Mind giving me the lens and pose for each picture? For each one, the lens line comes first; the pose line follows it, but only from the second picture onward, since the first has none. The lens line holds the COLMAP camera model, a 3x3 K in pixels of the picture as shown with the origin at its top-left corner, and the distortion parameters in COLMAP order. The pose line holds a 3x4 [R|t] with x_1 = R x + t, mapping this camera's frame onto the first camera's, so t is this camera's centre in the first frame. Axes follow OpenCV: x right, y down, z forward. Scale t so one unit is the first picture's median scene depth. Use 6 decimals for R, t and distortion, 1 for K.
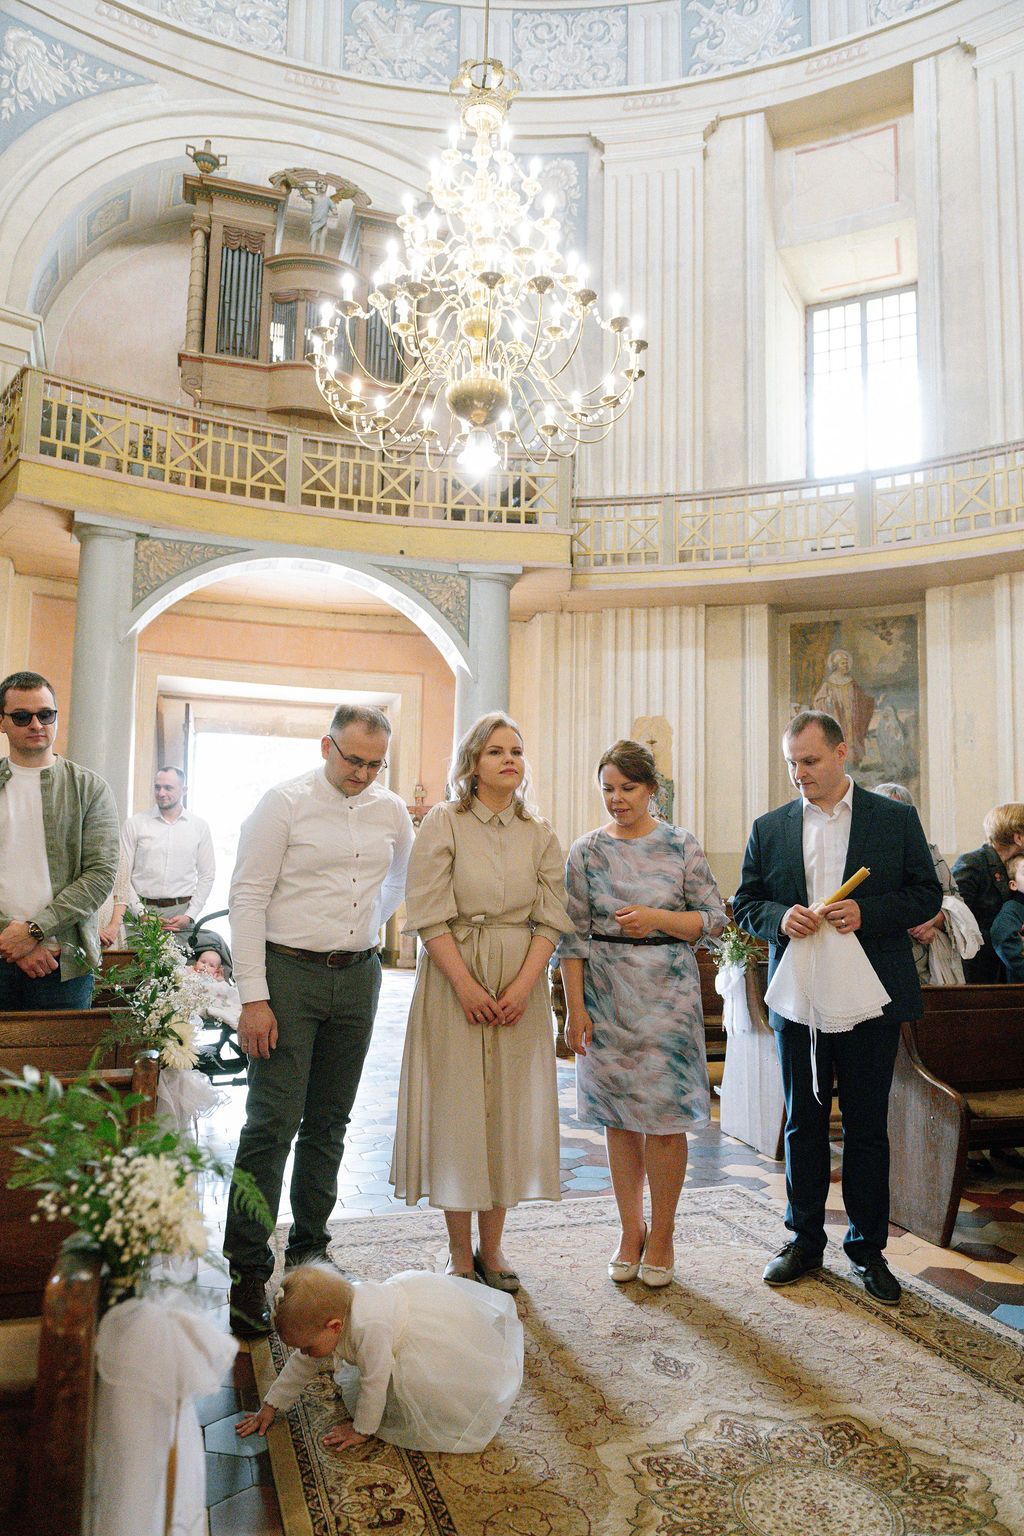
lens RADIAL K [[1047.8, 0, 523.2], [0, 1047.8, 765.8], [0, 0, 1]] dist [-0.006408, 0.000109]
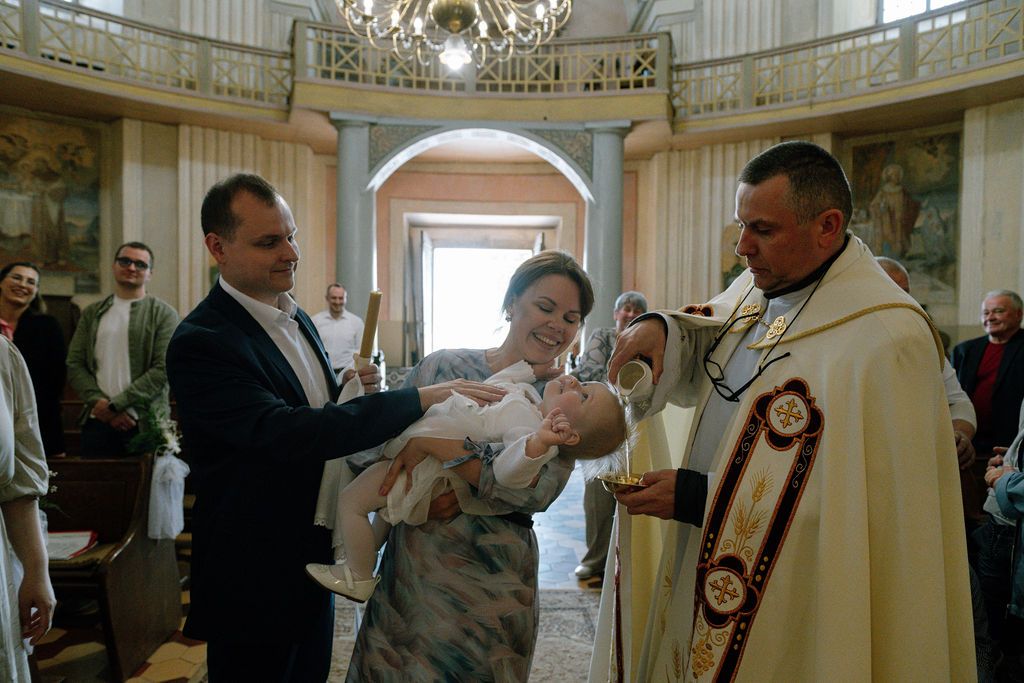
lens RADIAL K [[698.6, 0, 510.1], [0, 698.6, 338.5], [0, 0, 1]] dist [-0.006408, 0.000109]
pose [[0.958503, -0.002280, -0.285073, 0.100965], [0.034670, 0.993478, 0.108626, -0.009255], [0.282966, -0.114002, 0.952331, 0.039051]]
